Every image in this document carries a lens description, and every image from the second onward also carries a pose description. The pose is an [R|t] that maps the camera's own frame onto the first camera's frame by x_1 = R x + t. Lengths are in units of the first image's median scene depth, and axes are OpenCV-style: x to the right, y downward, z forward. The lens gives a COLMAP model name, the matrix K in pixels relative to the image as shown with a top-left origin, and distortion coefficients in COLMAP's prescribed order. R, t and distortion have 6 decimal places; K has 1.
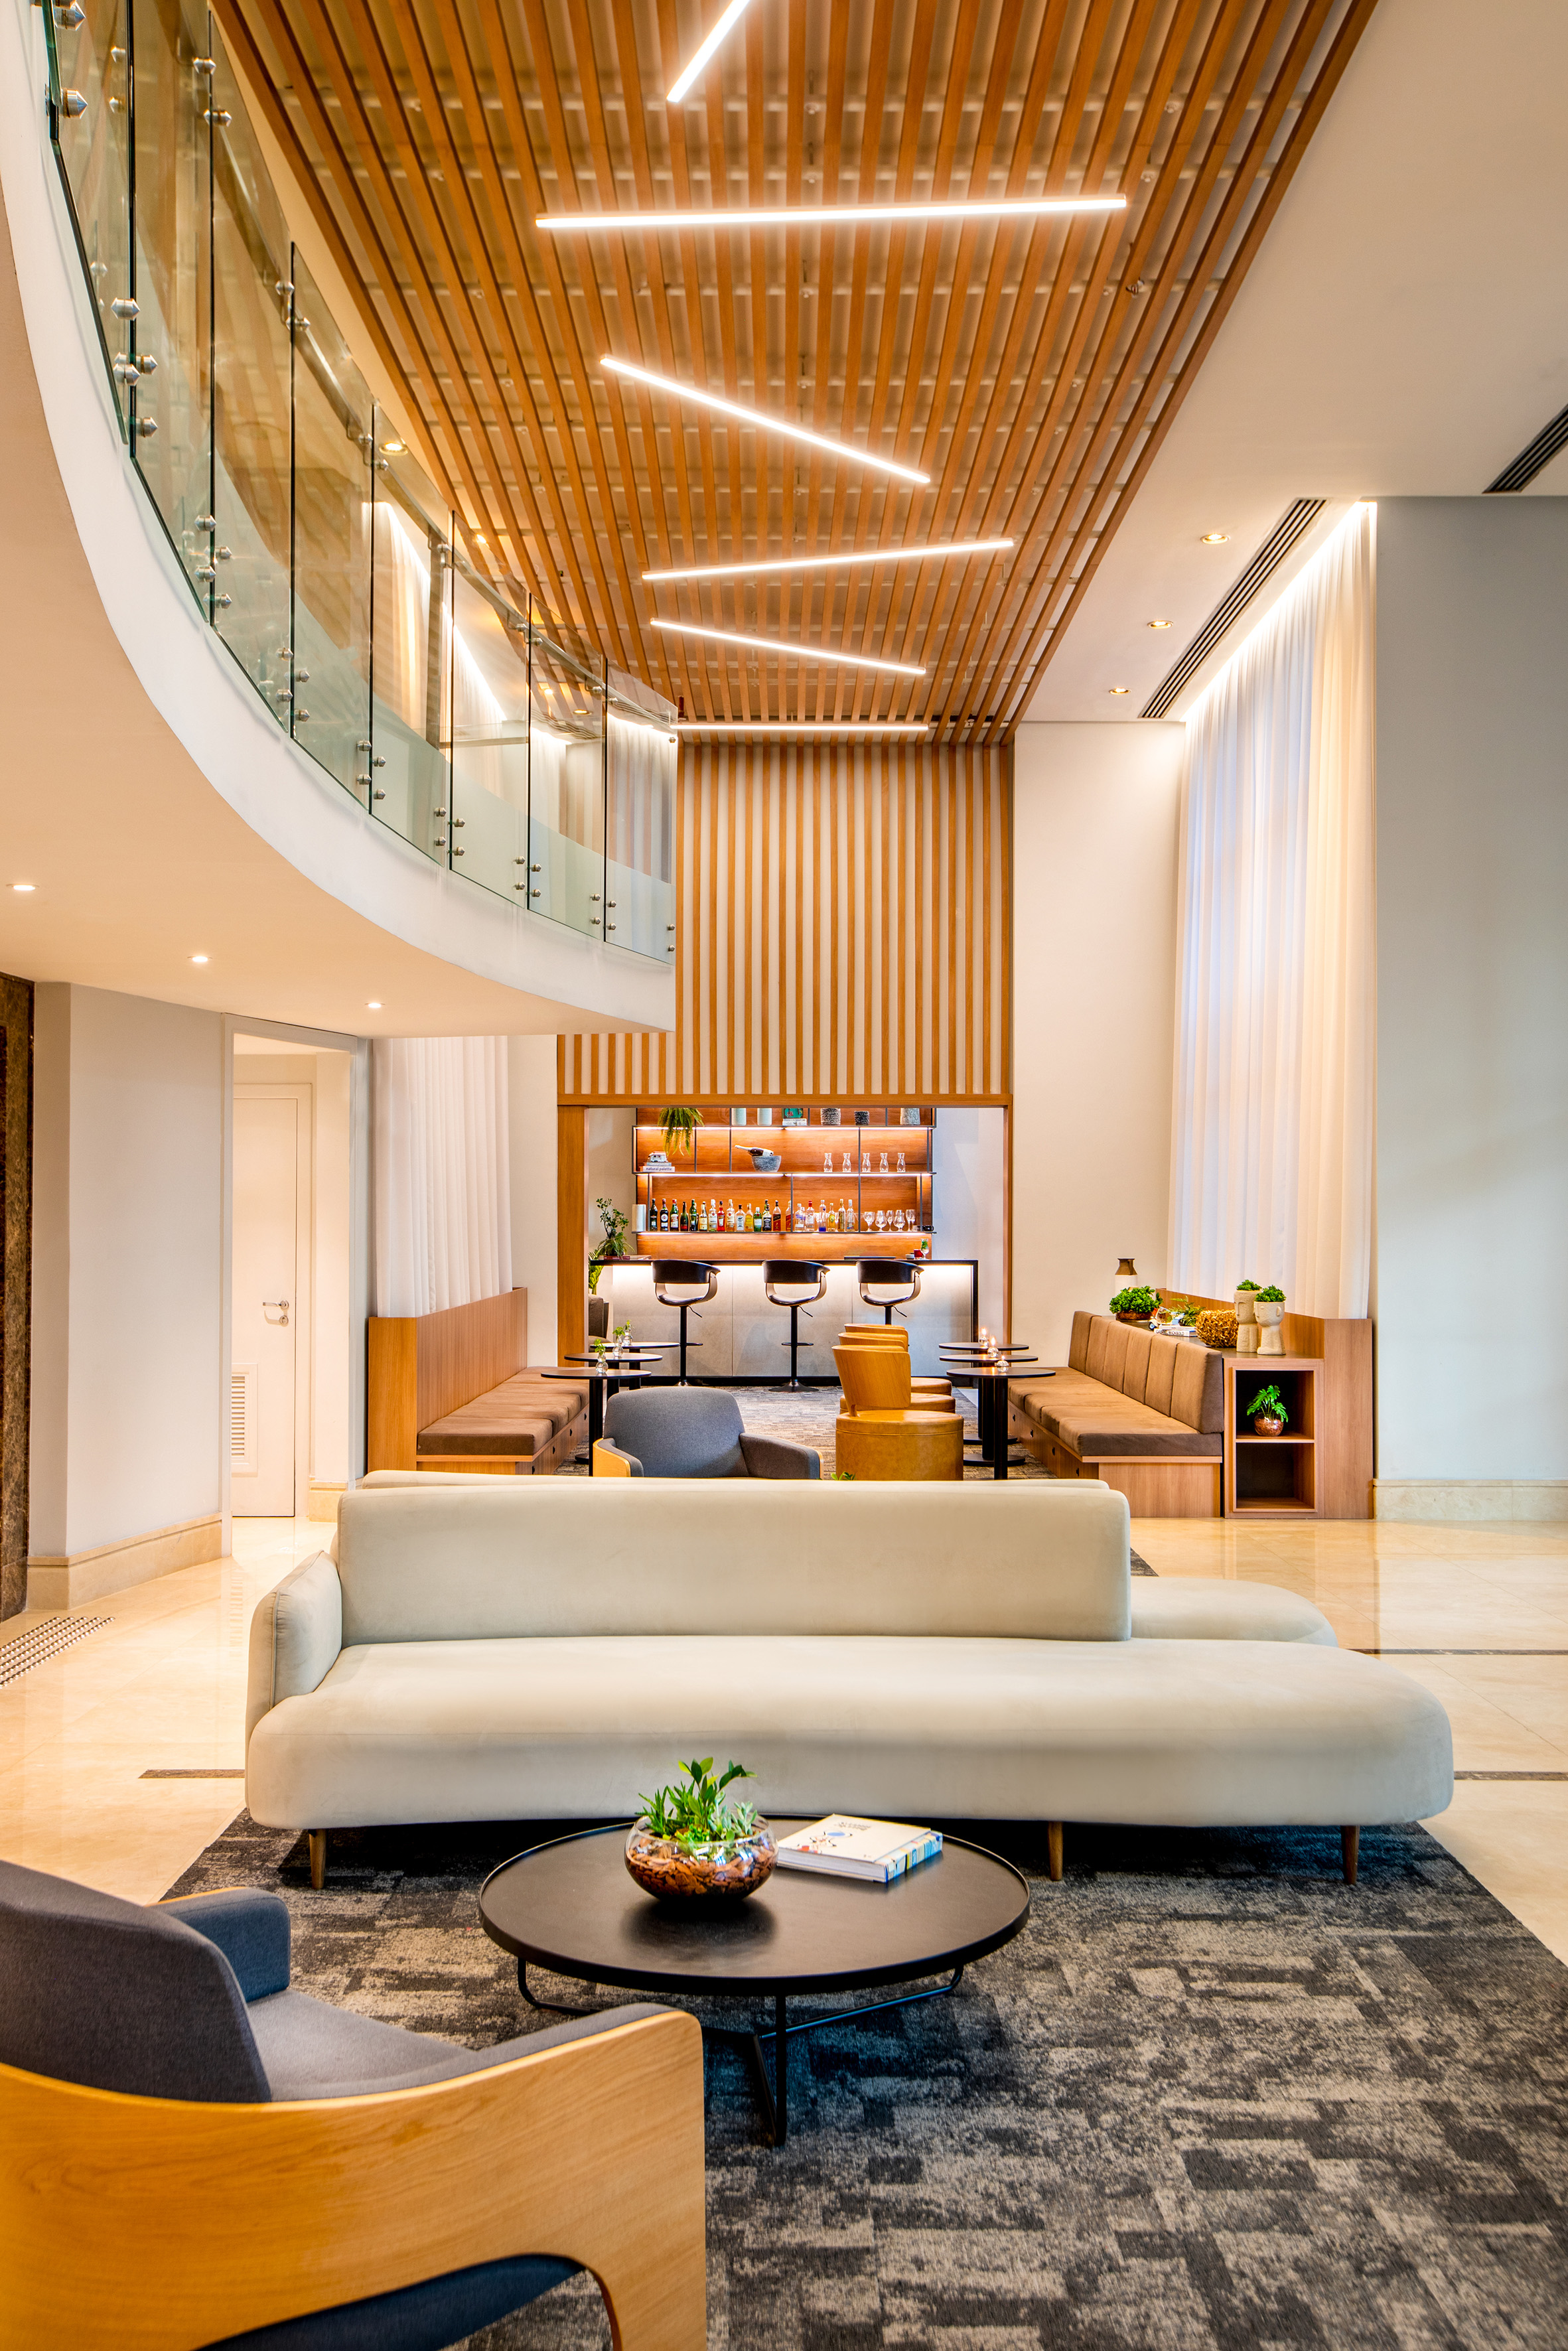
lens RADIAL K [[2365.9, 0, 782.8], [0, 2365.9, 1182.4], [0, 0, 1]] dist [0.000180, 0.000000]
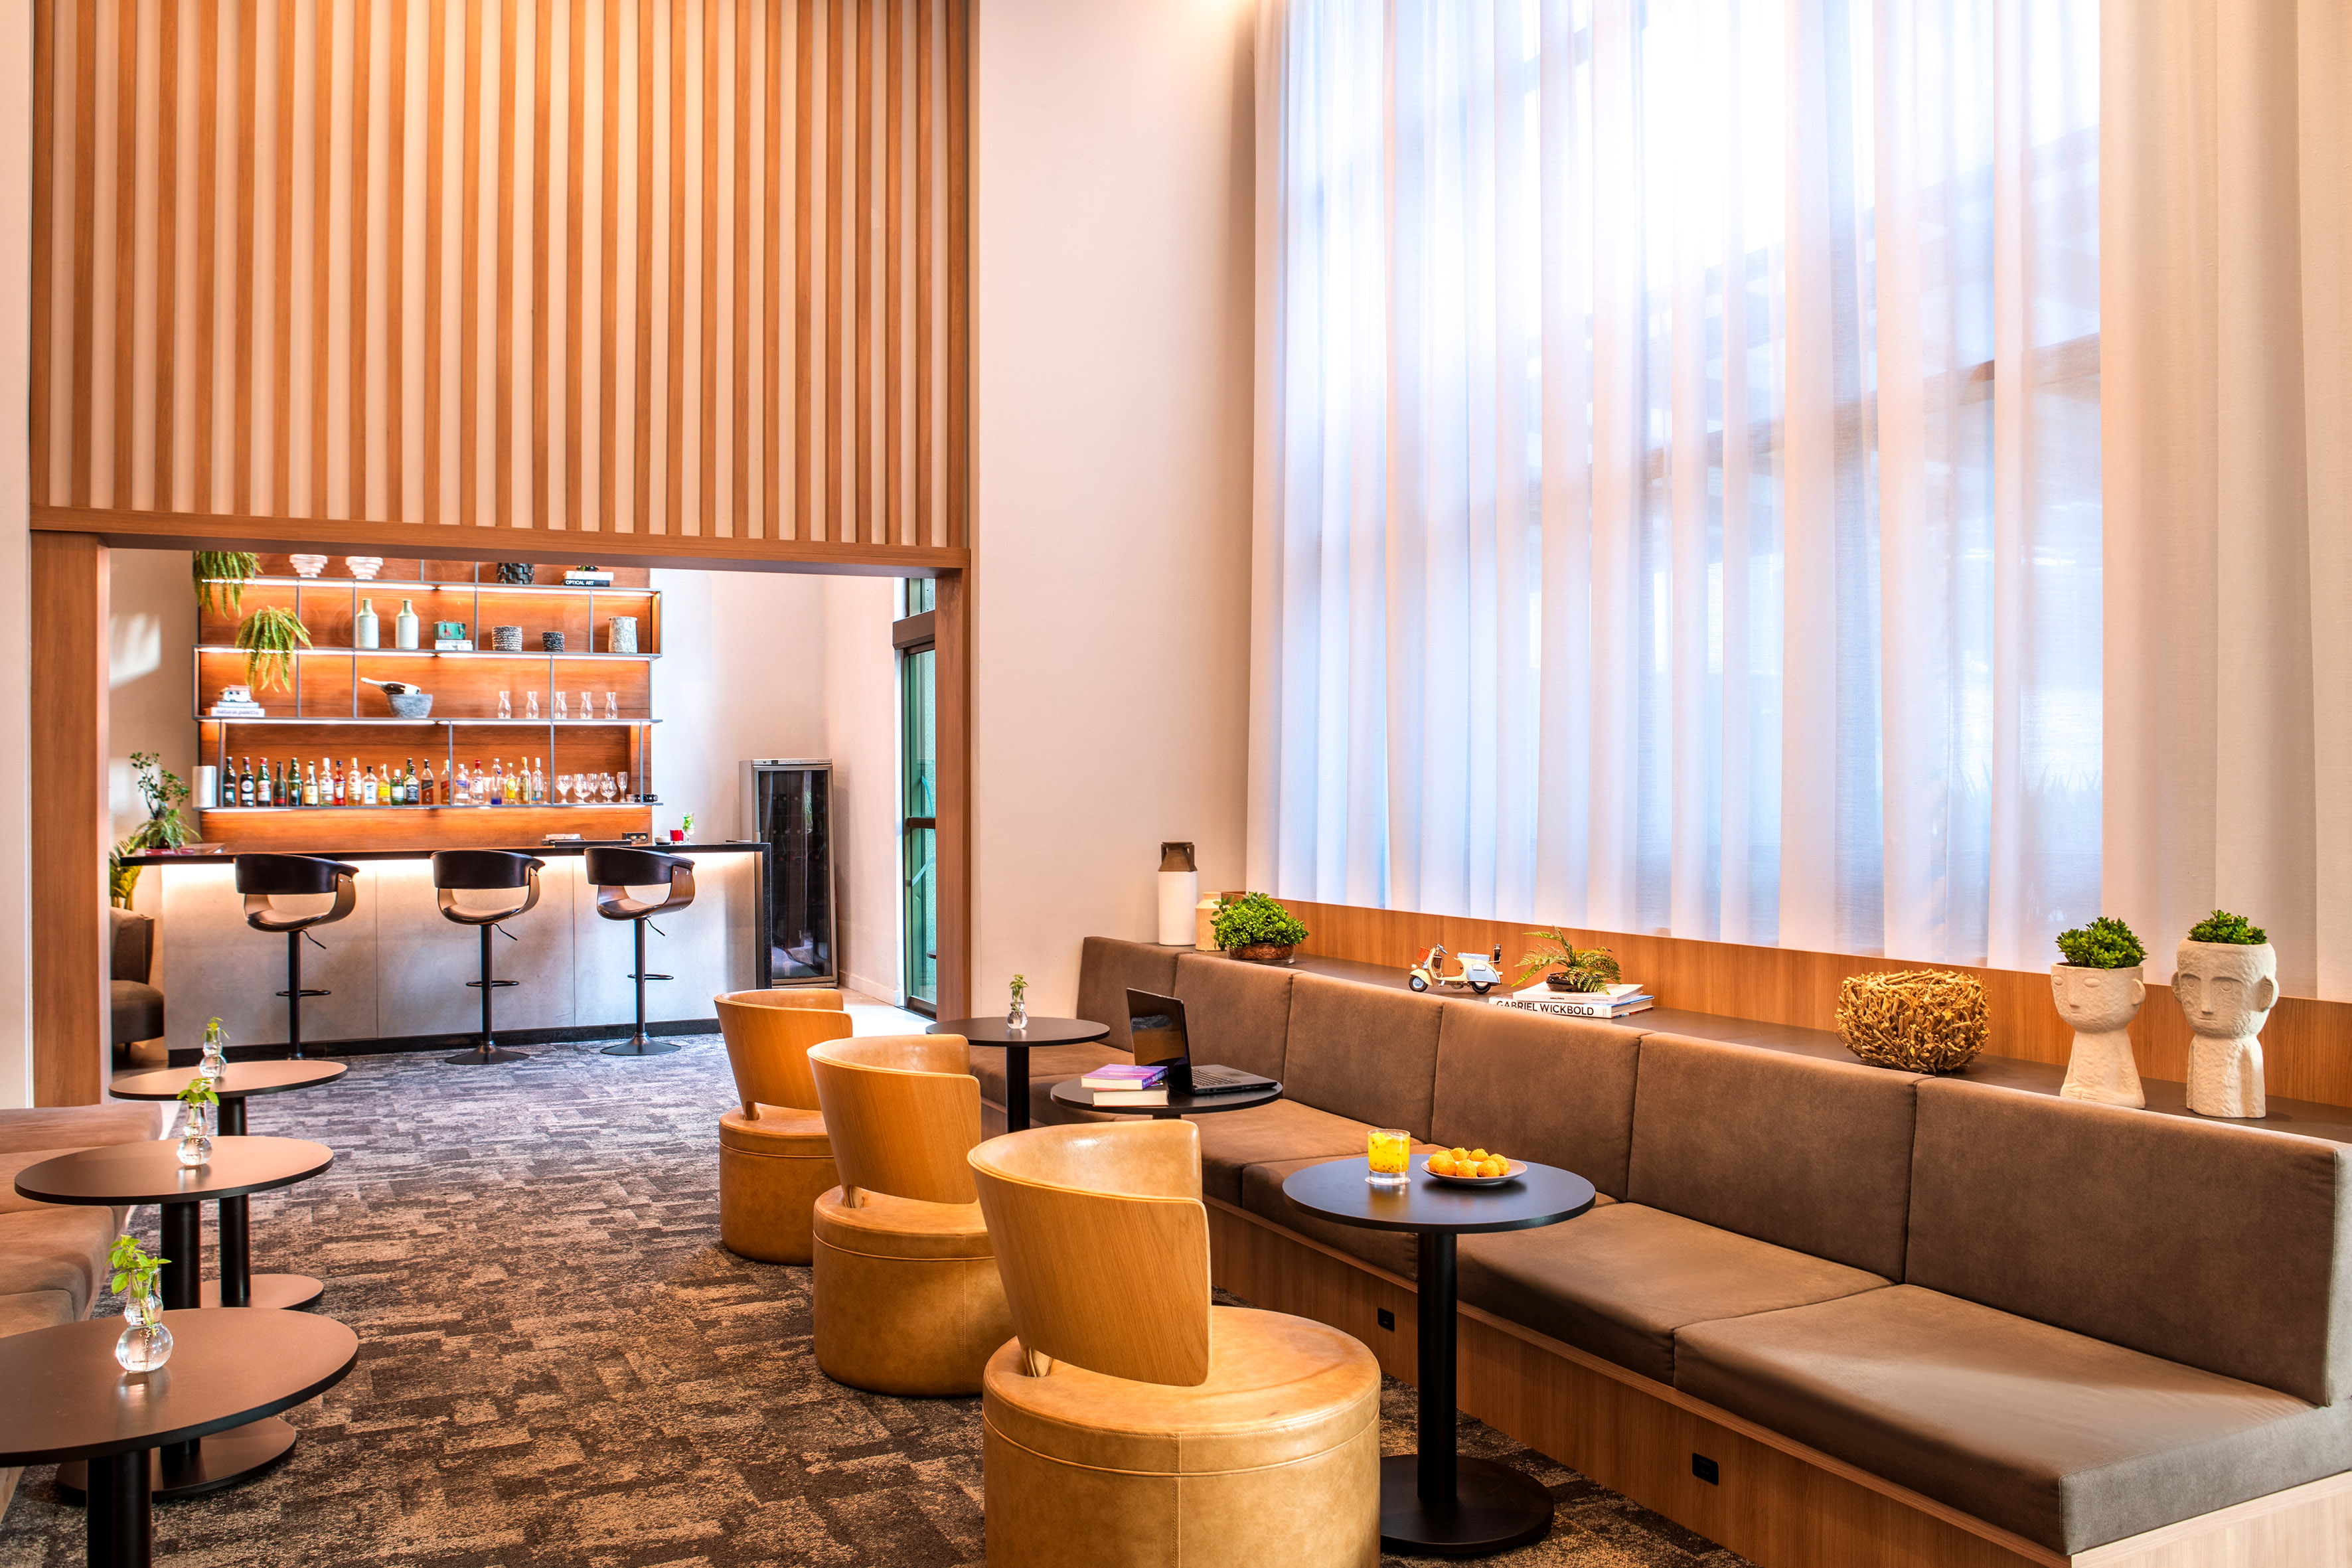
lens RADIAL K [[1866.7, 0, 1174.0], [0, 1866.7, 776.8], [0, 0, 1]] dist [-0.041412, -0.002561]
pose [[0.906588, -0.006967, 0.421959, -0.033017], [0.004055, 0.999961, 0.007800, 0.009354], [-0.421997, -0.005361, 0.906581, 0.429085]]
